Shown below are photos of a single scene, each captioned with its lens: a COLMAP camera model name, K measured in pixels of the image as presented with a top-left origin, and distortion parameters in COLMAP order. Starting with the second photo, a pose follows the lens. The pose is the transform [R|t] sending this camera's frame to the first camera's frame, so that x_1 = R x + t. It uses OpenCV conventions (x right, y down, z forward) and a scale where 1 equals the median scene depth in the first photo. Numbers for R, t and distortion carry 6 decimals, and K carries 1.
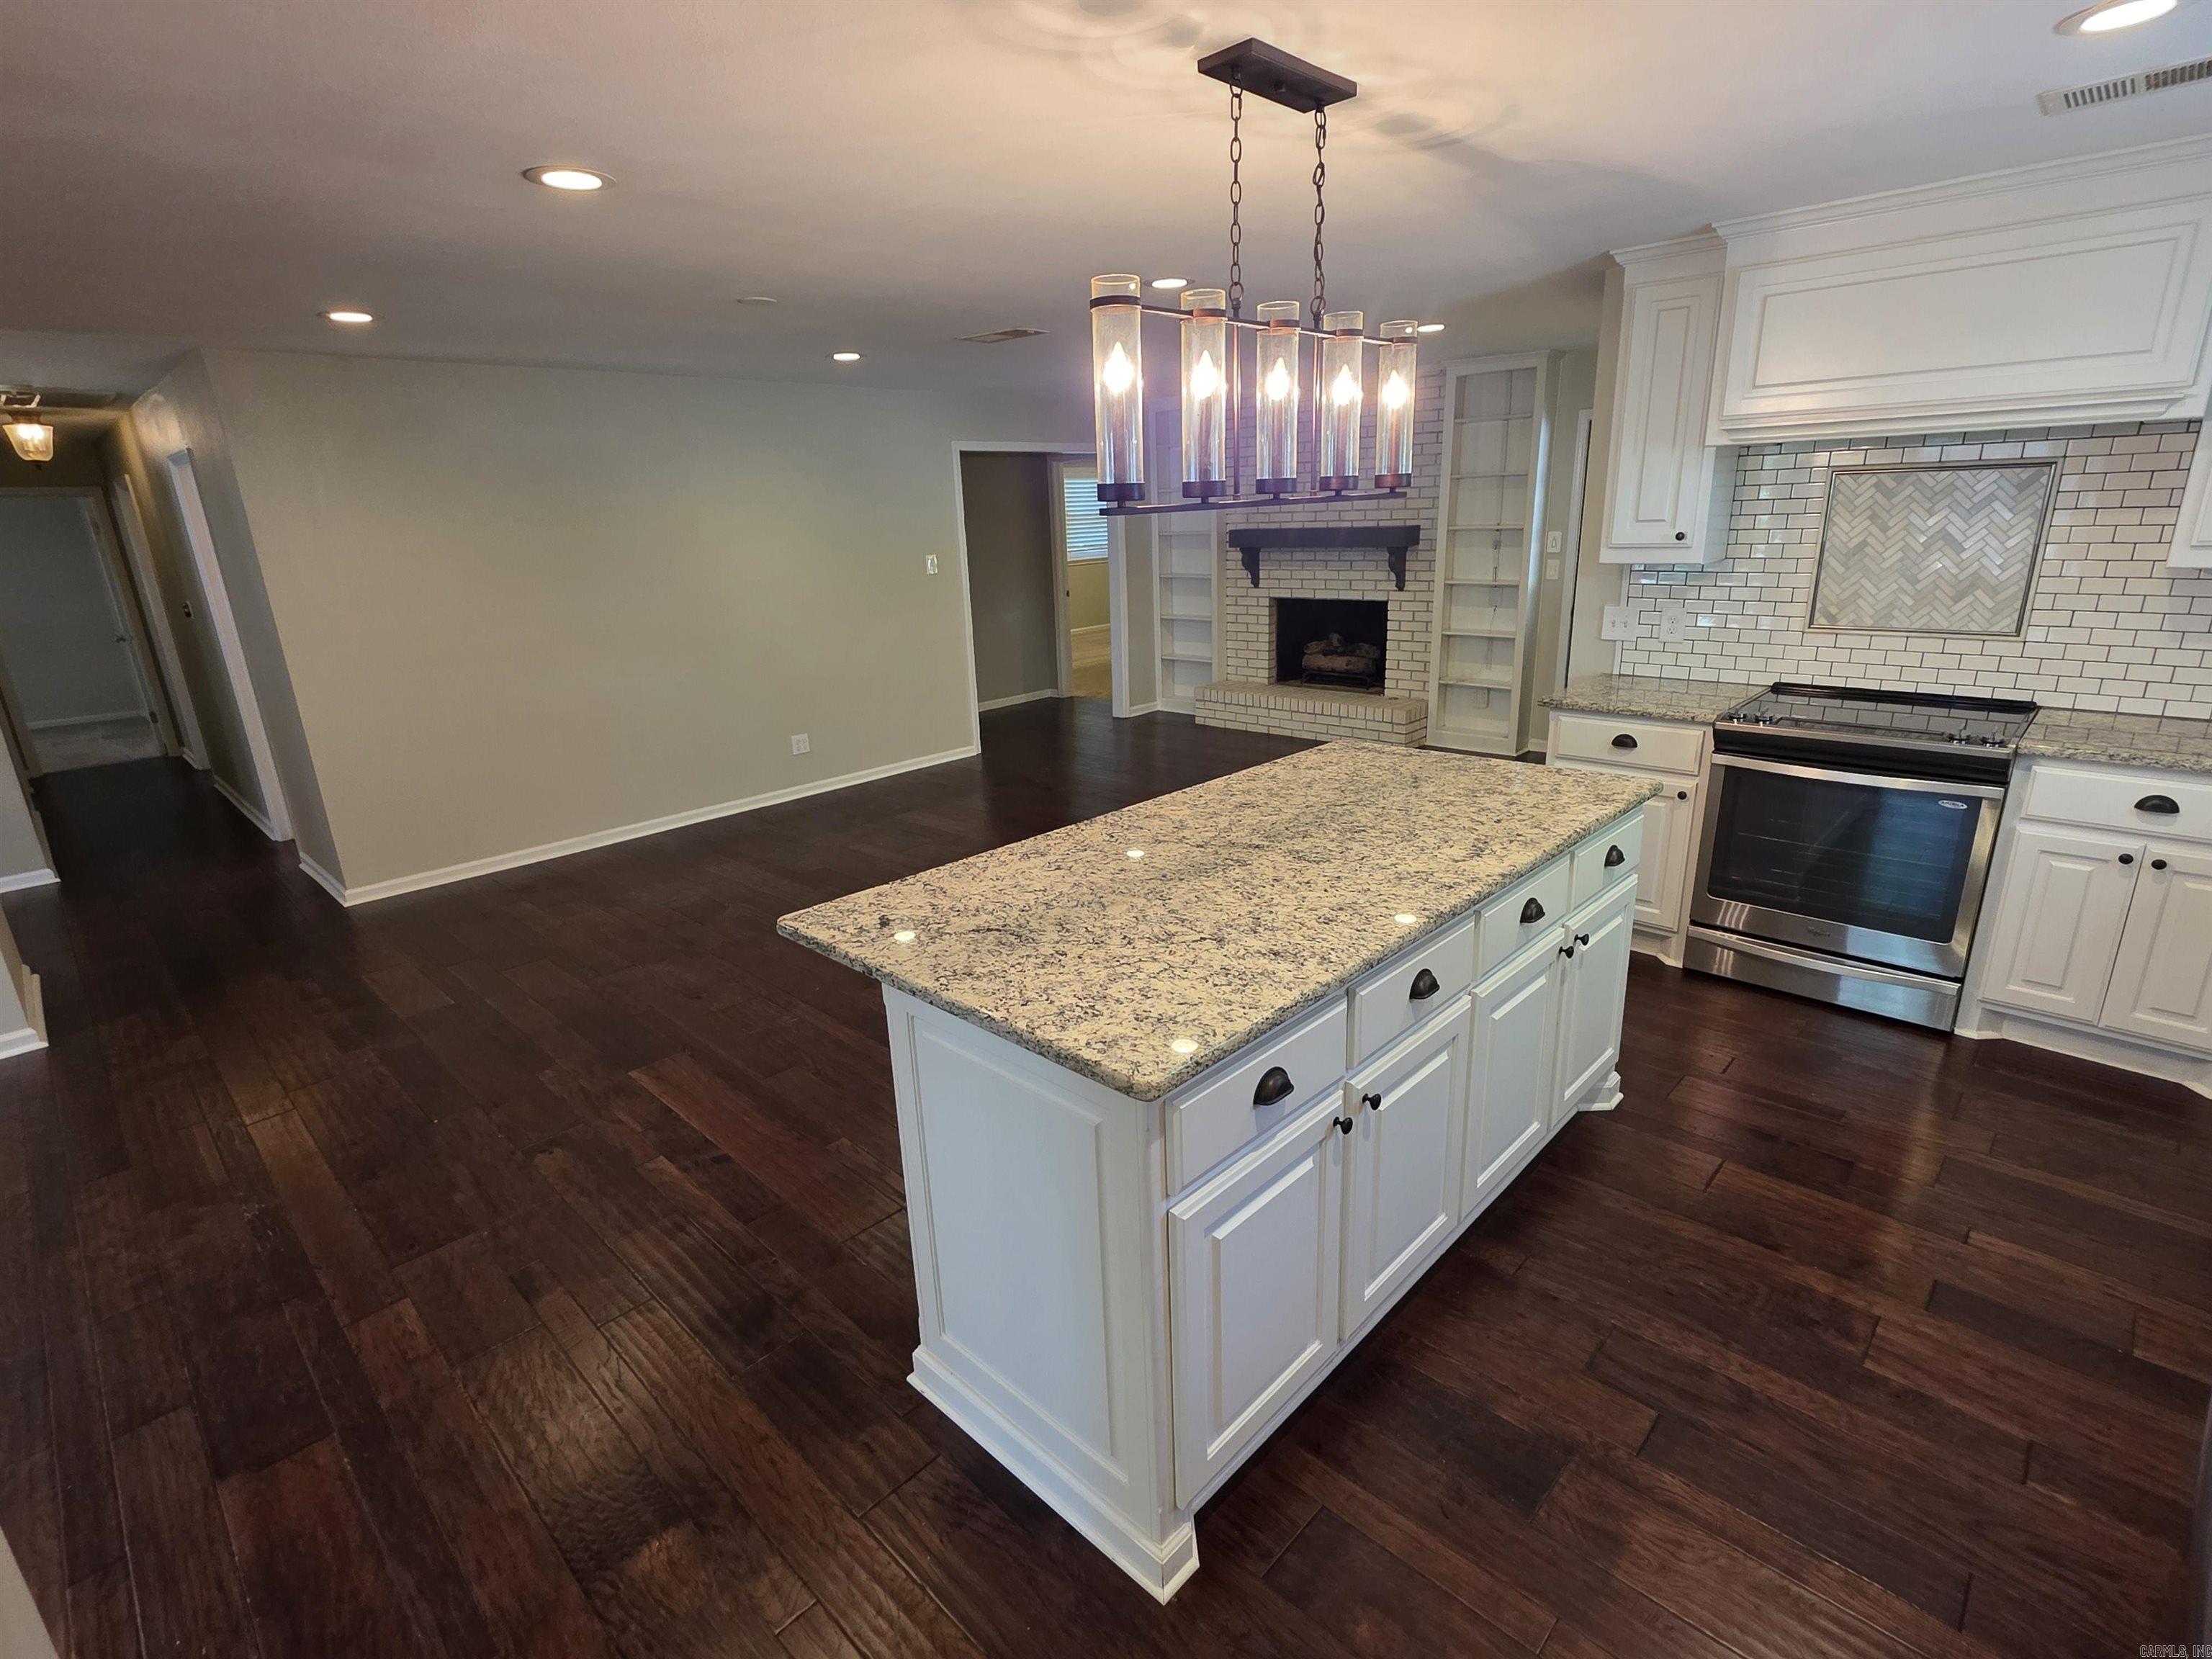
lens RADIAL K [[1064.8, 0, 1106.1], [0, 1064.8, 834.7], [0, 0, 1]] dist [0.006436, -0.000194]
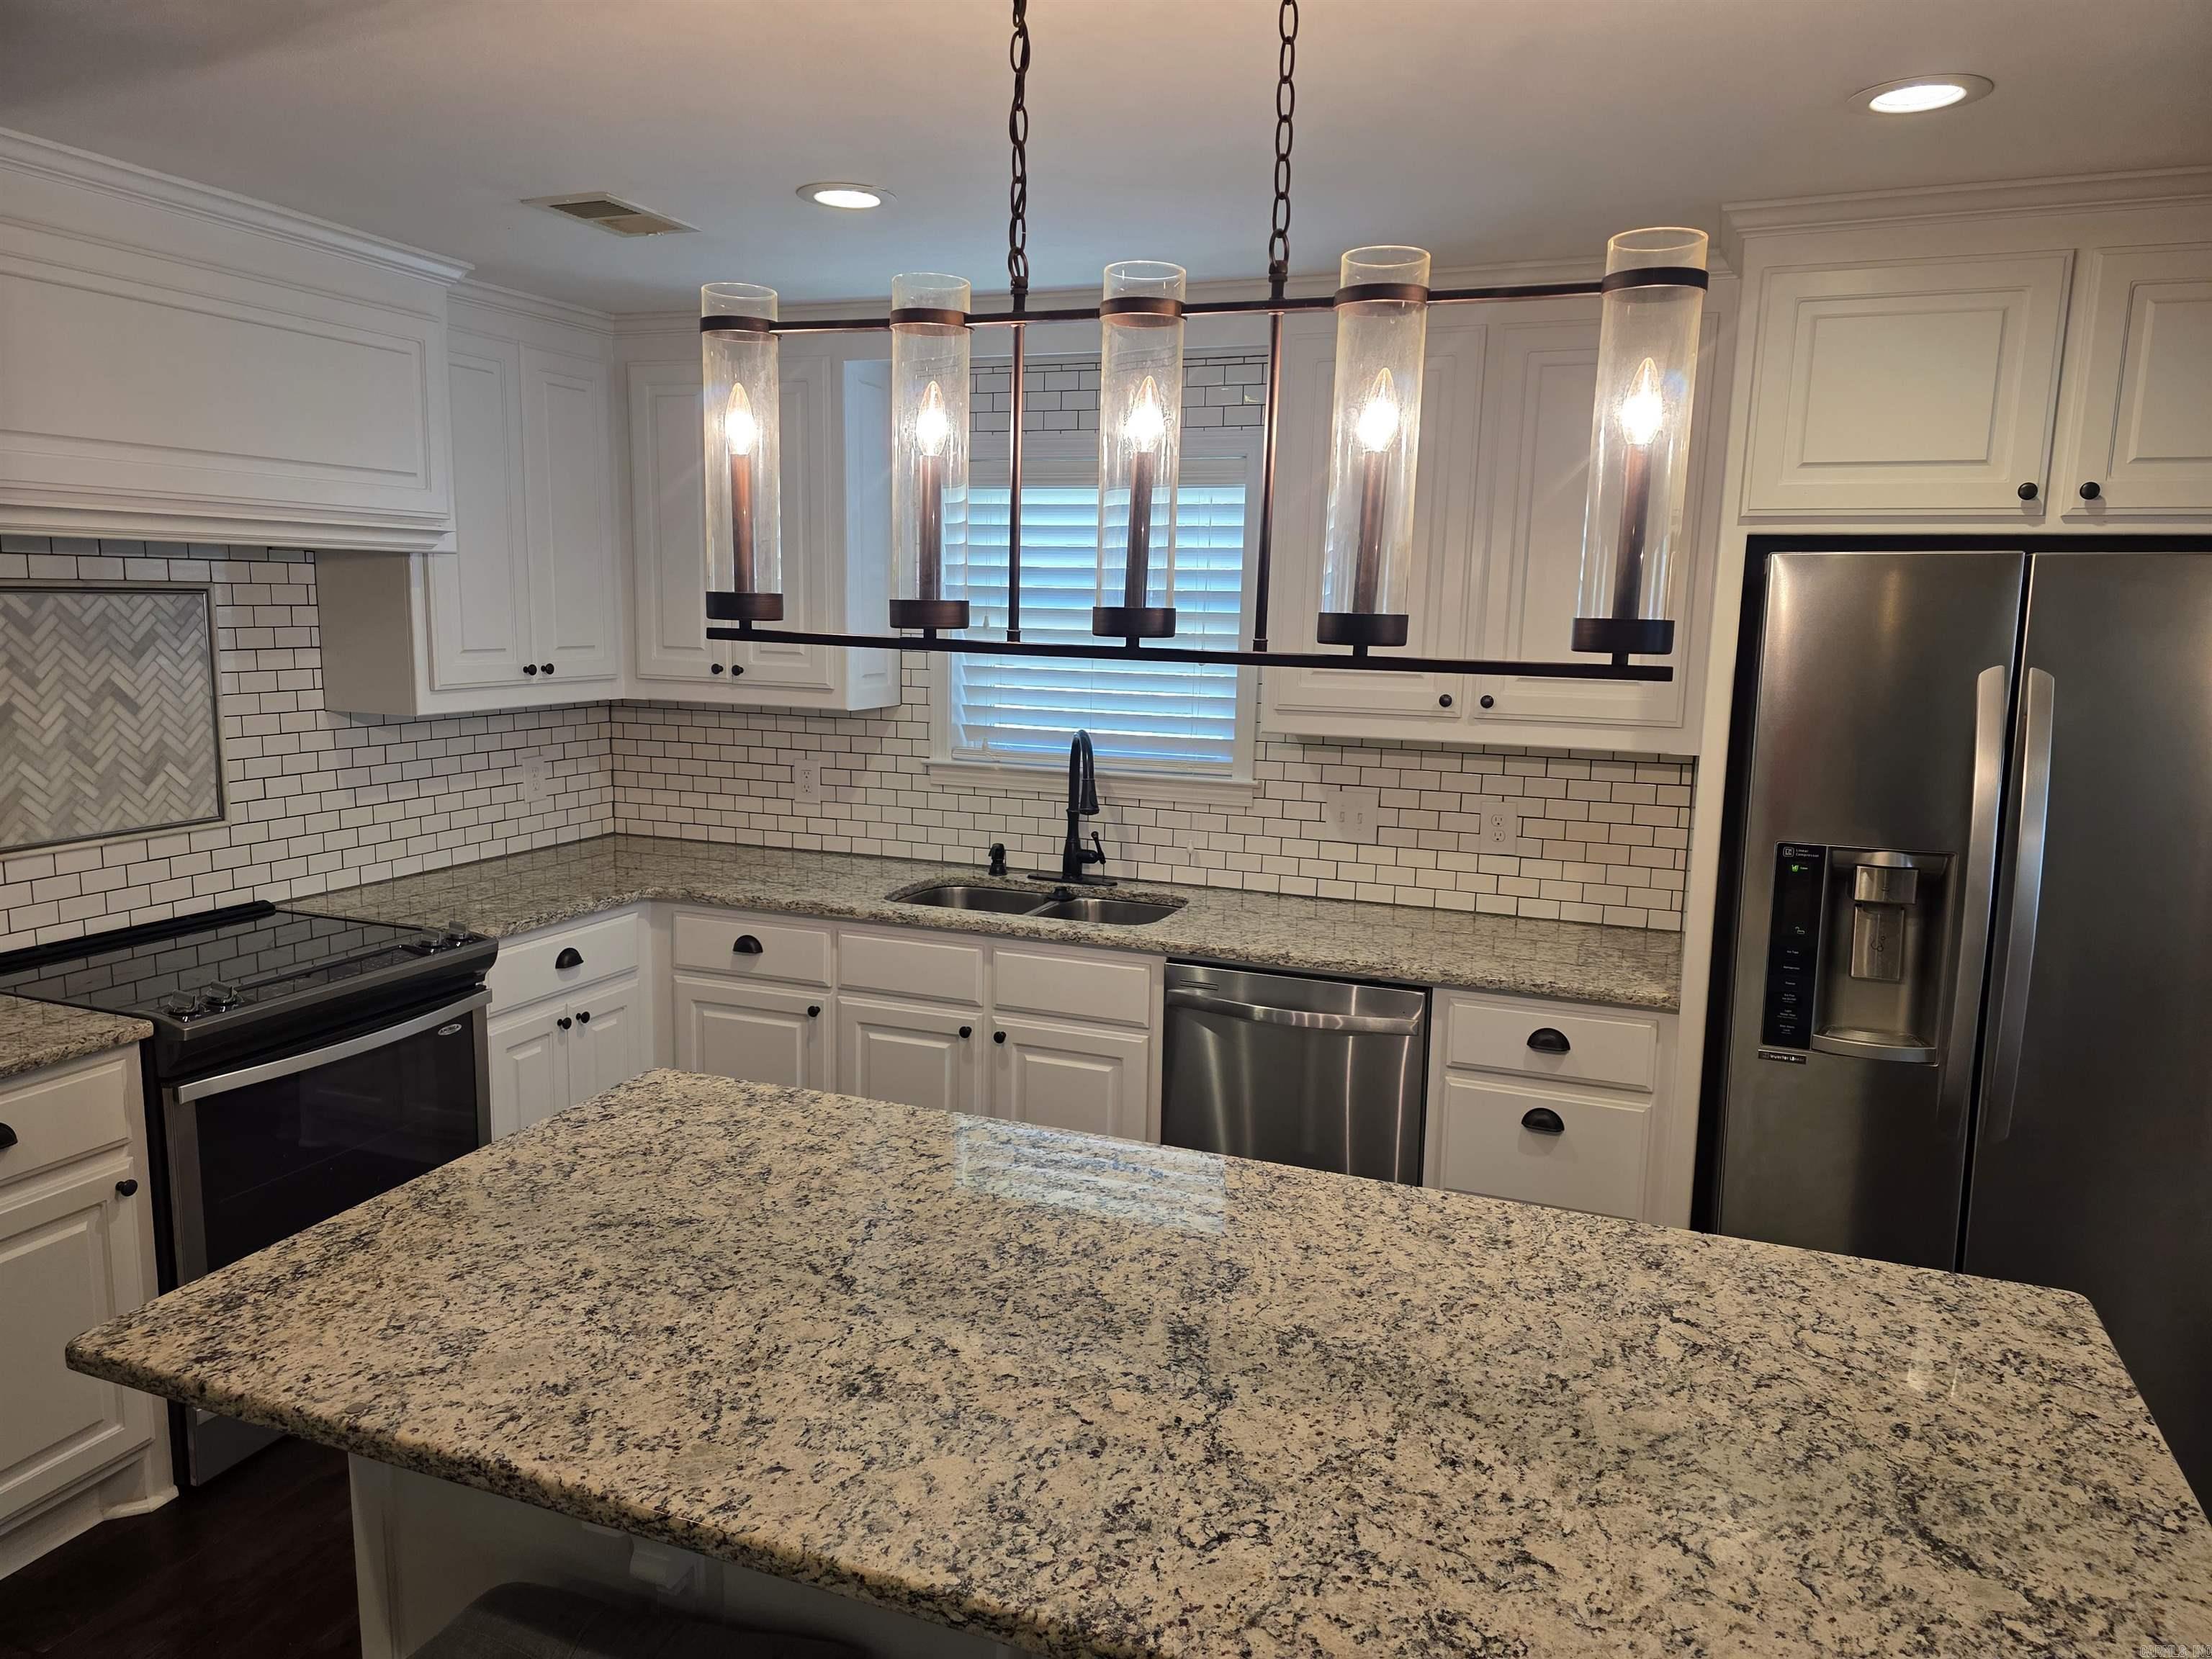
lens RADIAL K [[1485.8, 0, 1104.0], [0, 1485.8, 814.6], [0, 0, 1]] dist [0.039627, -0.028129]
pose [[-0.382866, -0.108160, 0.917450, -0.363760], [0.268841, 0.937093, 0.222667, -0.305895], [-0.883820, 0.331900, -0.329703, 0.970556]]
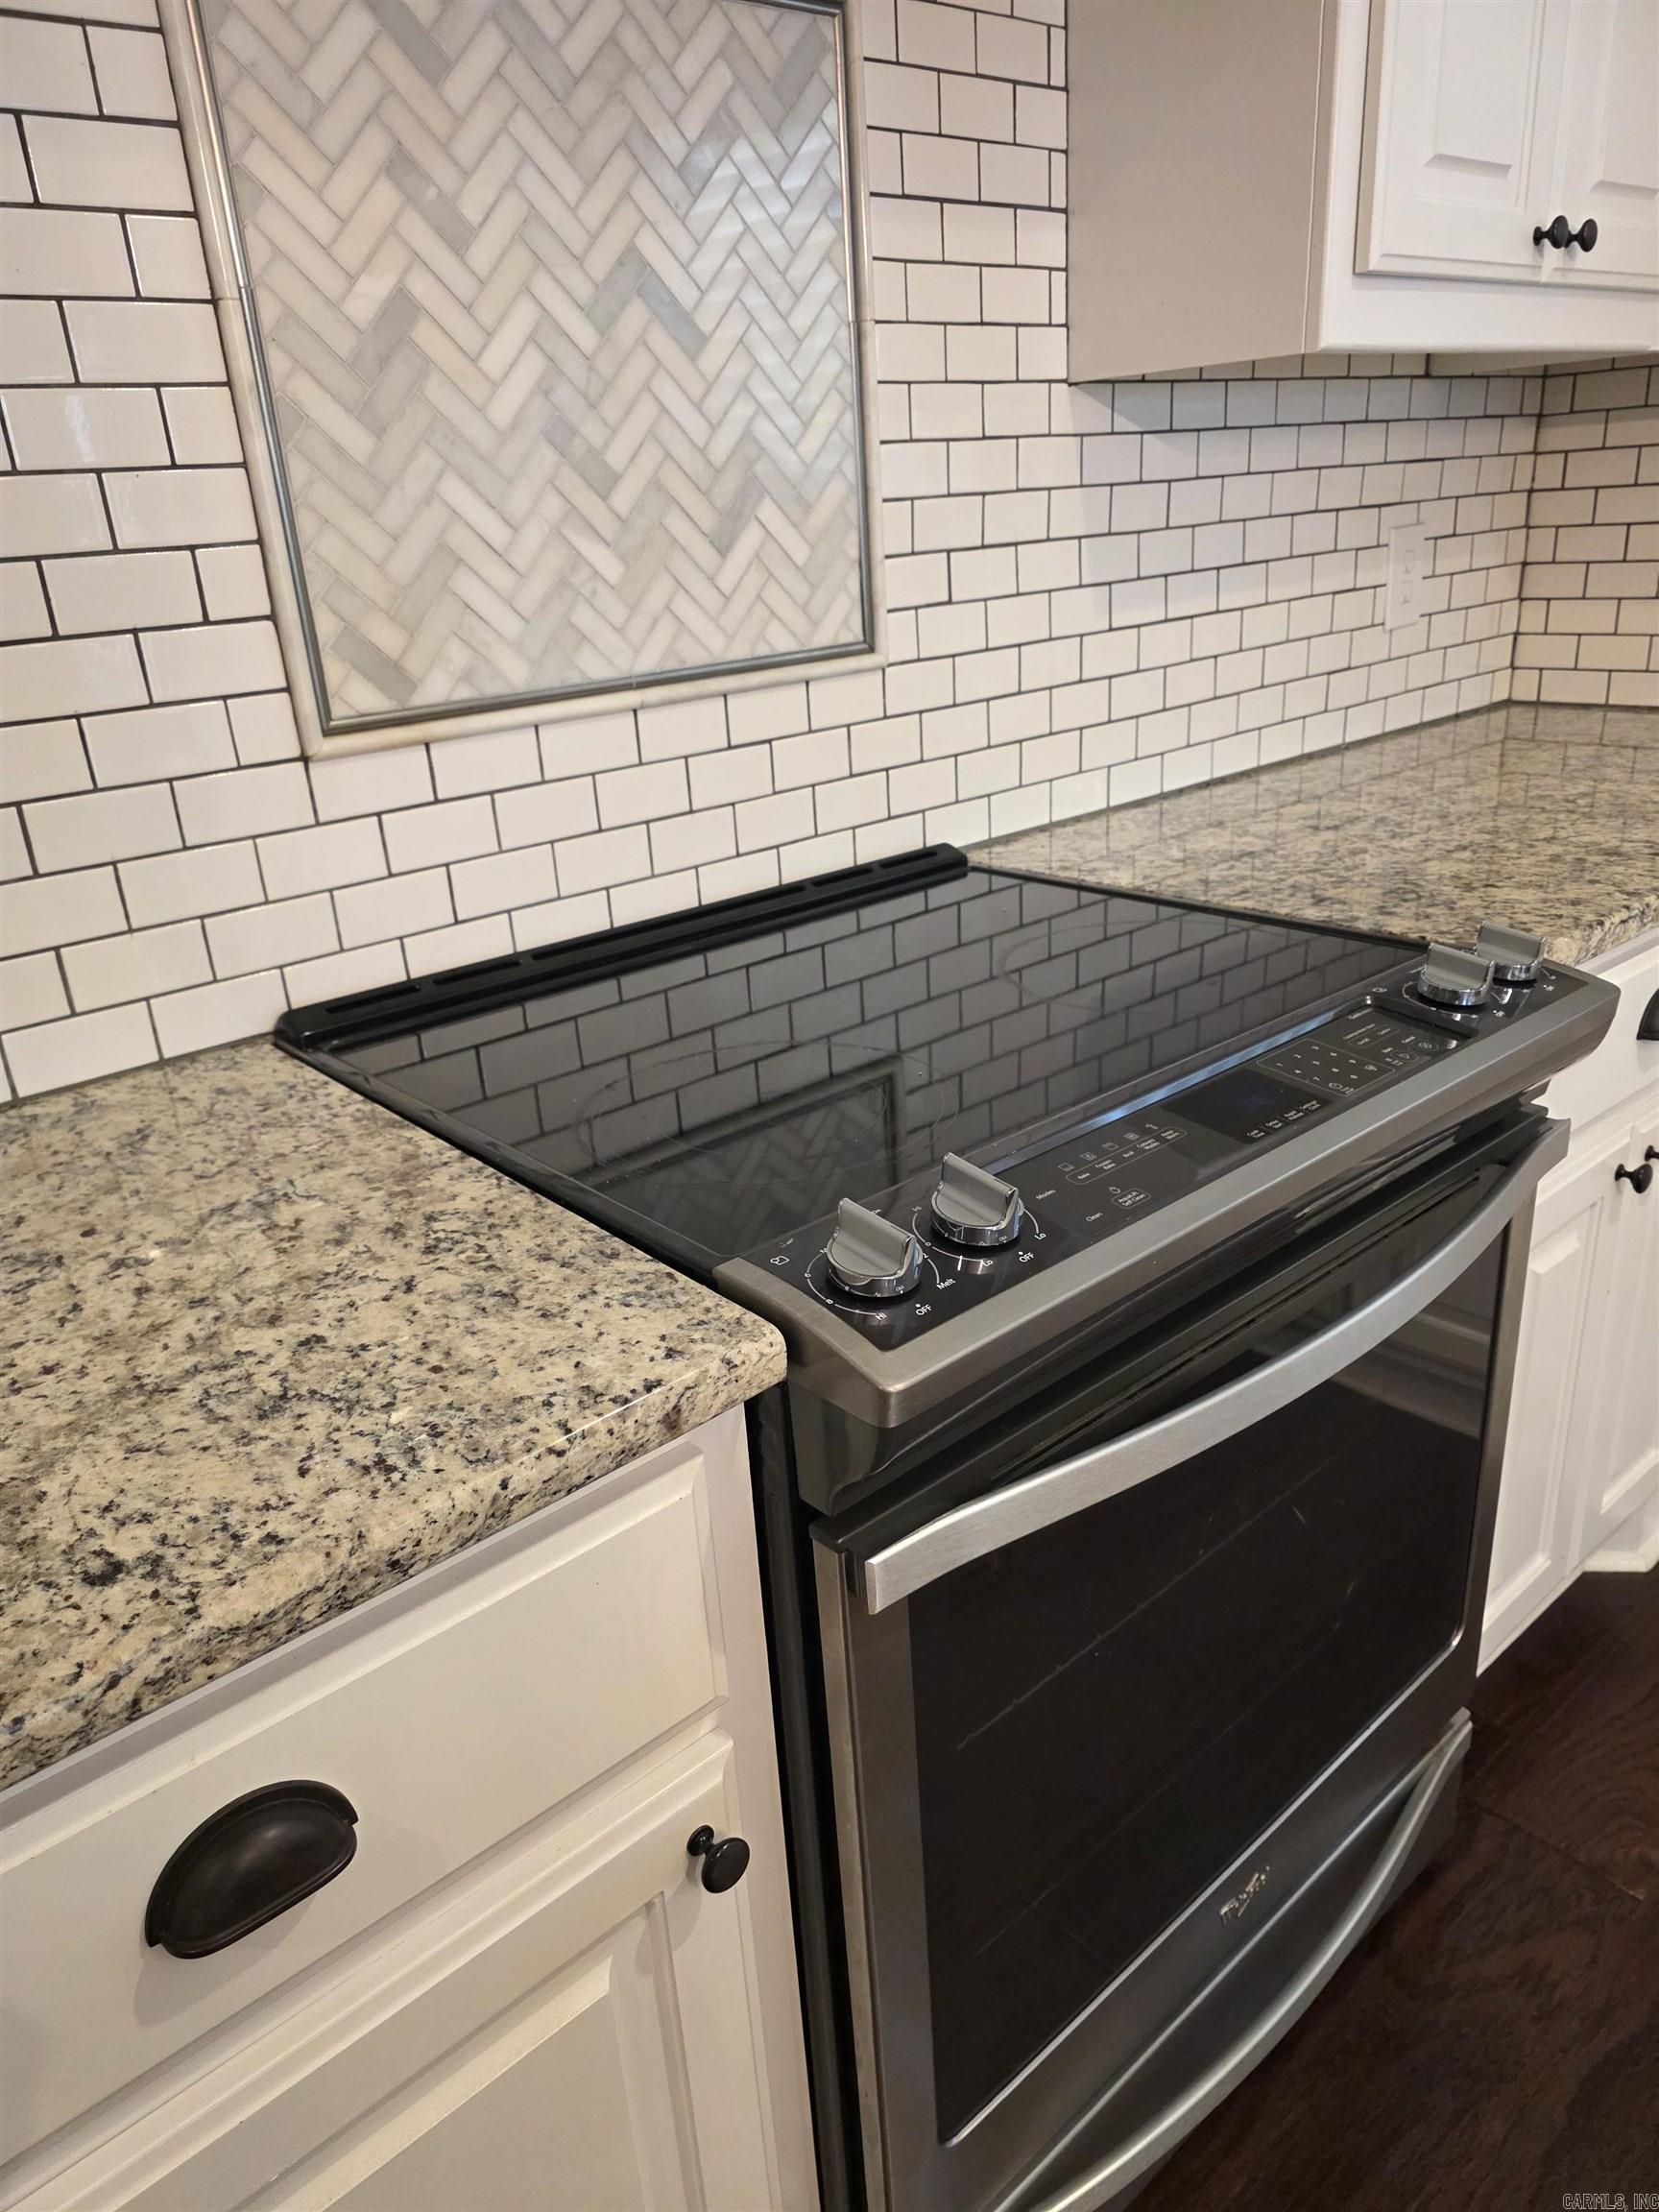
lens RADIAL K [[1485.8, 0, 806.4], [0, 1485.8, 1096.4], [0, 0, 1]] dist [0.039627, -0.028129]
pose [[0.101601, -0.343383, 0.933684, 0.489721], [0.351732, 0.890320, 0.289161, -0.242862], [-0.930571, 0.299028, 0.211237, 1.159997]]
